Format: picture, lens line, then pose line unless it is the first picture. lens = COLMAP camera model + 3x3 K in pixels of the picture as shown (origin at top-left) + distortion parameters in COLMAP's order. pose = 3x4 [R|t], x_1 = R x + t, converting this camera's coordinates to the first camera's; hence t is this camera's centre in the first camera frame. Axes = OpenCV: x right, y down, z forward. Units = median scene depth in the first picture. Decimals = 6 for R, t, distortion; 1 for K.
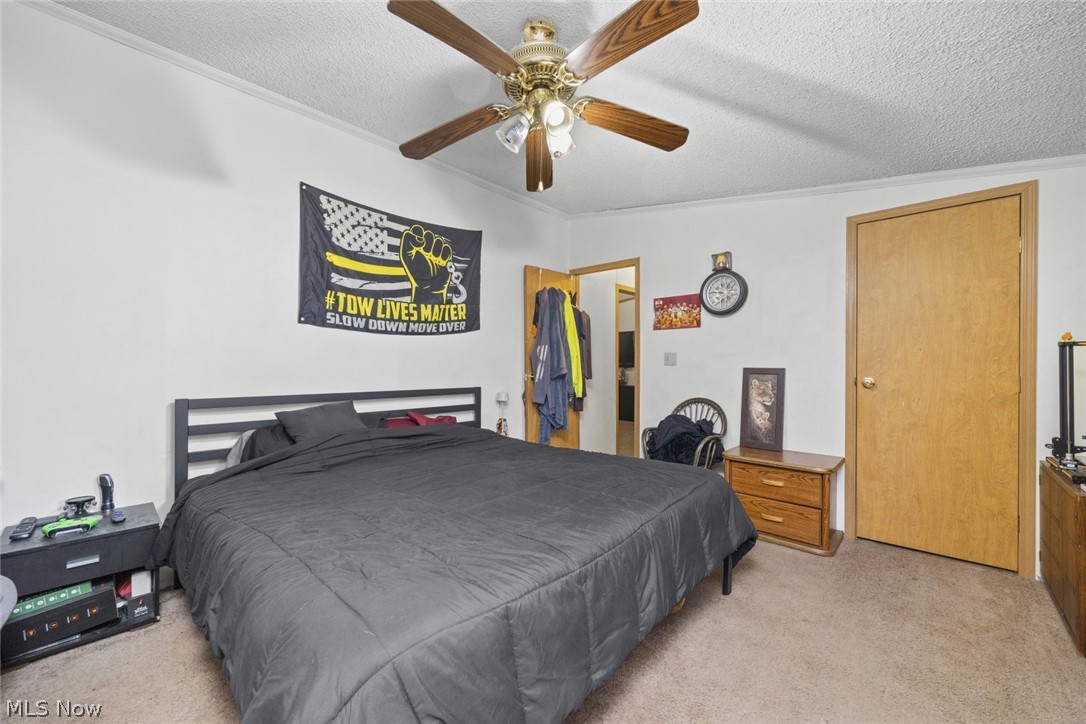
lens RADIAL K [[420.5, 0, 542.3], [0, 420.5, 367.4], [0, 0, 1]] dist [-0.001214, -0.000182]
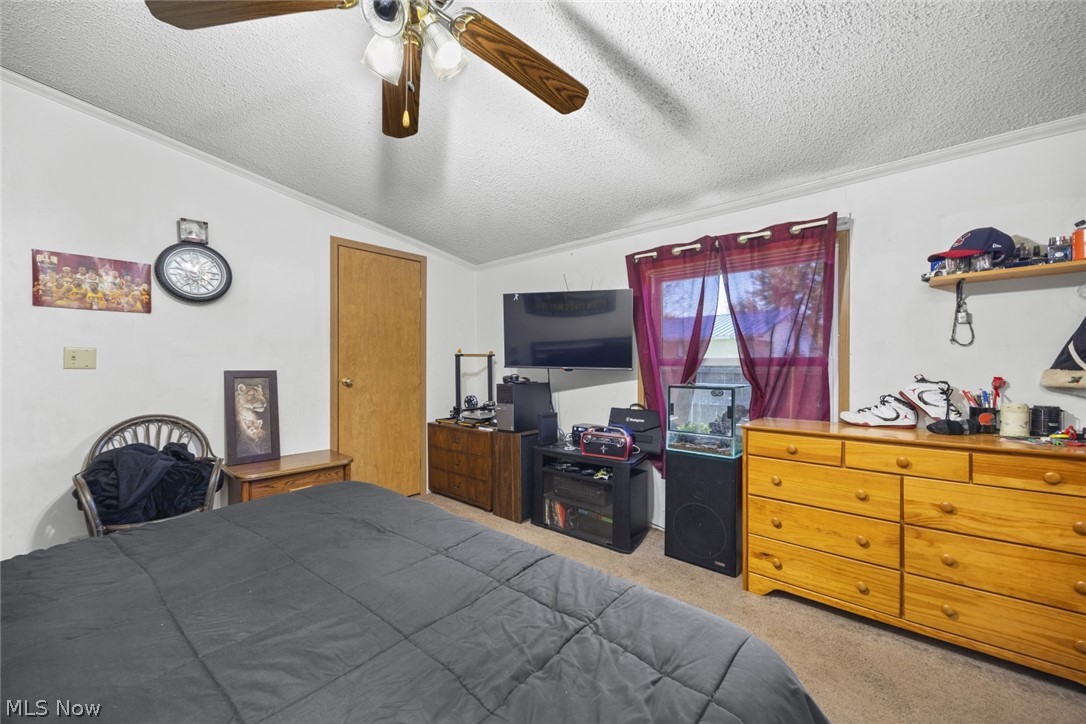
lens RADIAL K [[420.5, 0, 545.5], [0, 420.5, 368.9], [0, 0, 1]] dist [-0.001214, -0.000182]
pose [[-0.034672, -0.008697, 0.999361, -0.394865], [0.008539, 0.999923, 0.008998, -0.005105], [-0.999362, 0.008845, -0.034595, 0.433795]]
